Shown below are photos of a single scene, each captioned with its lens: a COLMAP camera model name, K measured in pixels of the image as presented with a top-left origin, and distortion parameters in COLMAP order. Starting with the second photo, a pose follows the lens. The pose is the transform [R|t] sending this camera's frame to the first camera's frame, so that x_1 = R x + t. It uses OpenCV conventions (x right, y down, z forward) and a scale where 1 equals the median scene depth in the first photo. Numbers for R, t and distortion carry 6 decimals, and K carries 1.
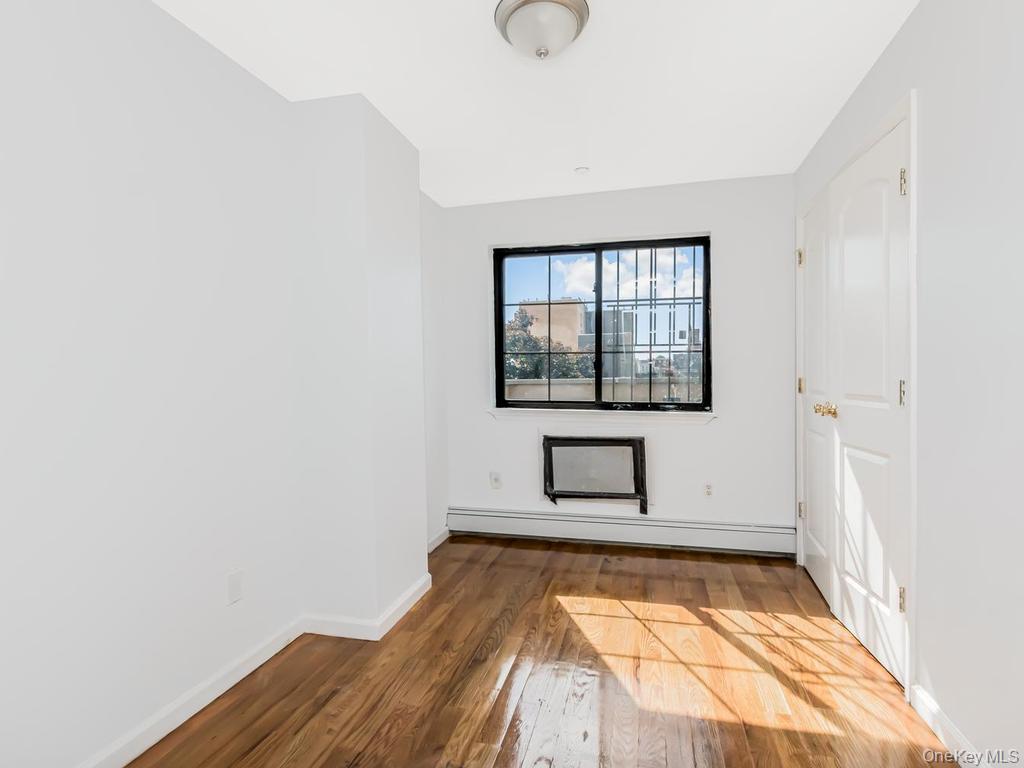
lens RADIAL K [[546.3, 0, 513.7], [0, 546.3, 381.9], [0, 0, 1]] dist [-0.000166, -0.000498]
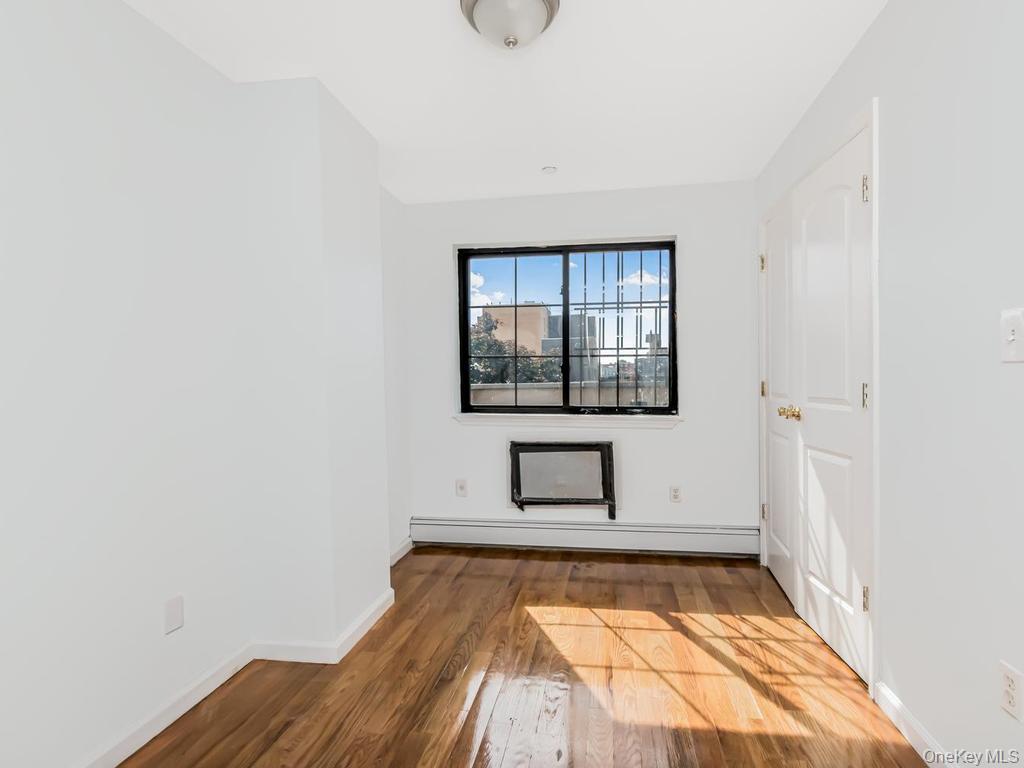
lens RADIAL K [[542.5, 0, 528.1], [0, 542.5, 386.9], [0, 0, 1]] dist [-0.001237, -0.000961]
pose [[0.995331, -0.003963, 0.096437, -0.009346], [0.003857, 0.999992, 0.001287, 0.000016], [-0.096442, -0.000909, 0.995338, 0.043296]]
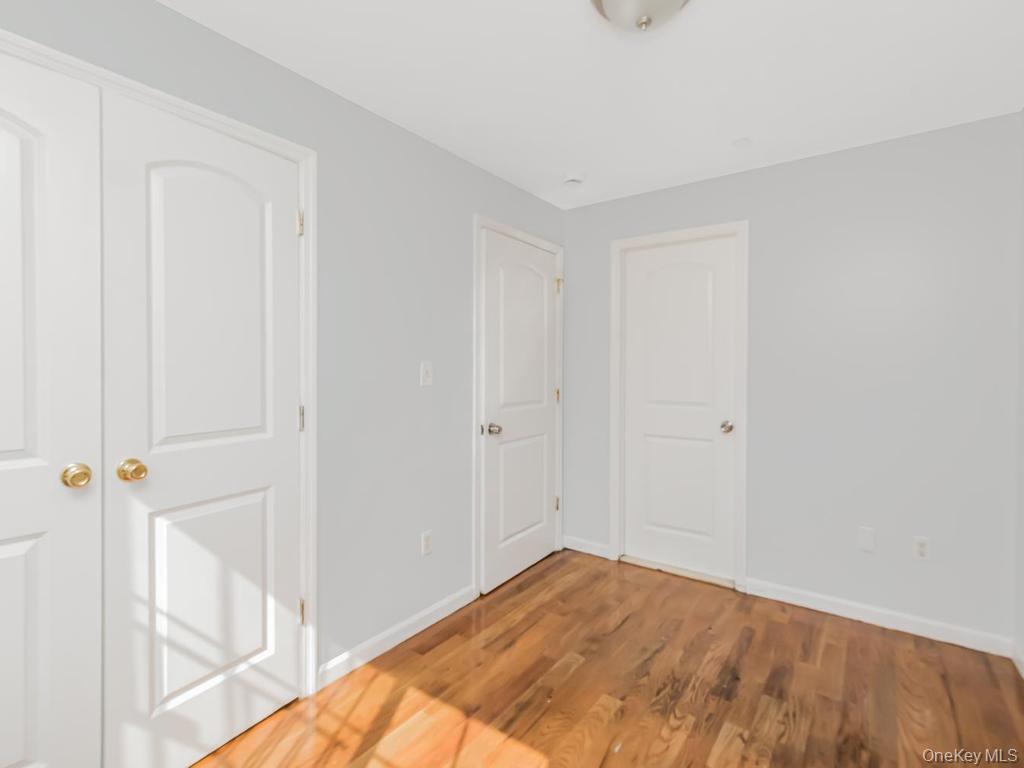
lens RADIAL K [[525.7, 0, 521.7], [0, 525.7, 380.7], [0, 0, 1]] dist [0.000613, -0.002322]
pose [[-0.941724, -0.006710, 0.336319, -0.025735], [-0.000133, 0.999808, 0.019574, -0.060676], [-0.336386, 0.018388, -0.941545, 1.462796]]
